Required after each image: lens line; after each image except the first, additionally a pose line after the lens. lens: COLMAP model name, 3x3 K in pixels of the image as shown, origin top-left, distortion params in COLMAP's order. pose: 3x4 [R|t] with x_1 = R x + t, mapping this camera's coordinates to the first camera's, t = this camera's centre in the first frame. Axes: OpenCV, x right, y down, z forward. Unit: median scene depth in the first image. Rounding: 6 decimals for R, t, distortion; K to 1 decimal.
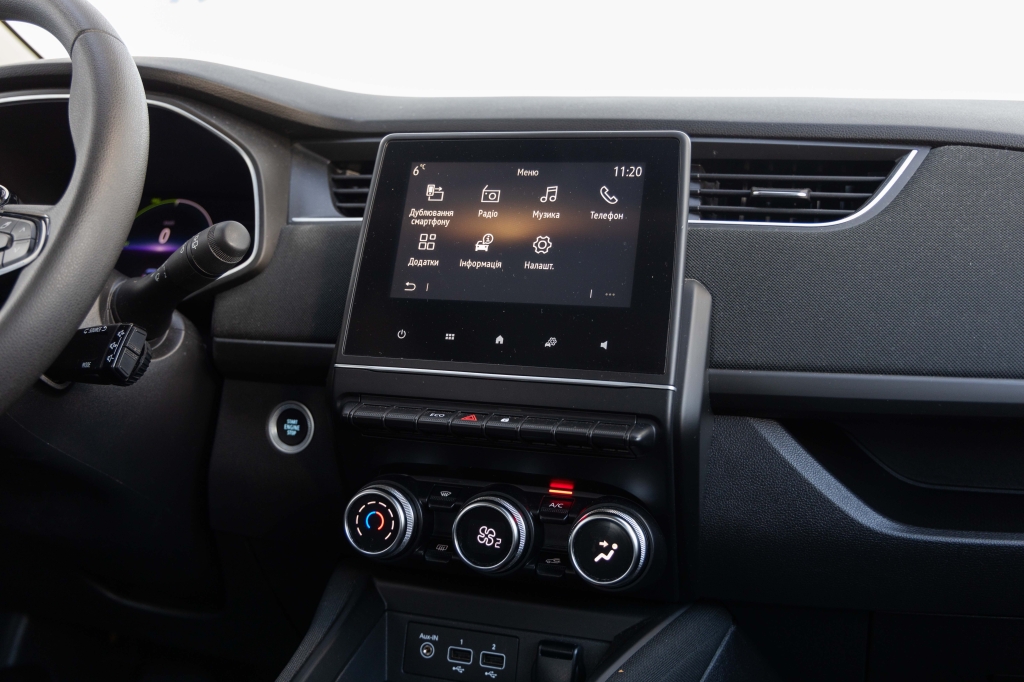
lens RADIAL K [[1066.5, 0, 512.0], [0, 1066.5, 341.0], [0, 0, 1]] dist [0.004965, 0.023673]
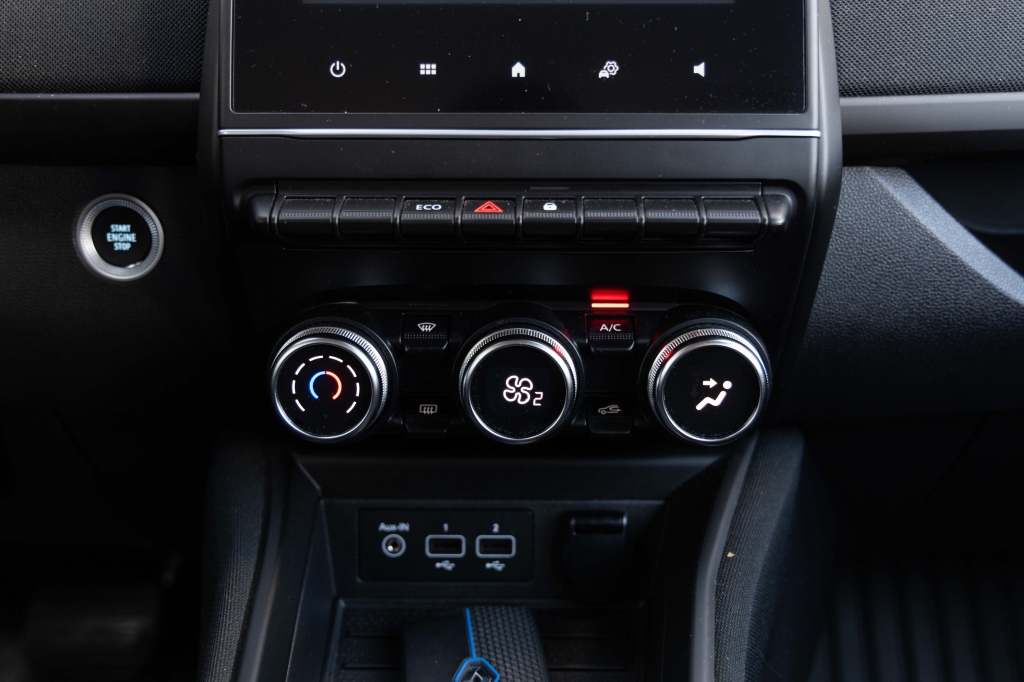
lens RADIAL K [[1066.5, 0, 512.0], [0, 1066.5, 341.0], [0, 0, 1]] dist [0.004965, 0.023673]
pose [[0.952667, -0.126098, 0.276631, -0.193464], [0.050976, 0.963298, 0.263550, -0.012207], [-0.299712, -0.236974, 0.924130, 0.409928]]
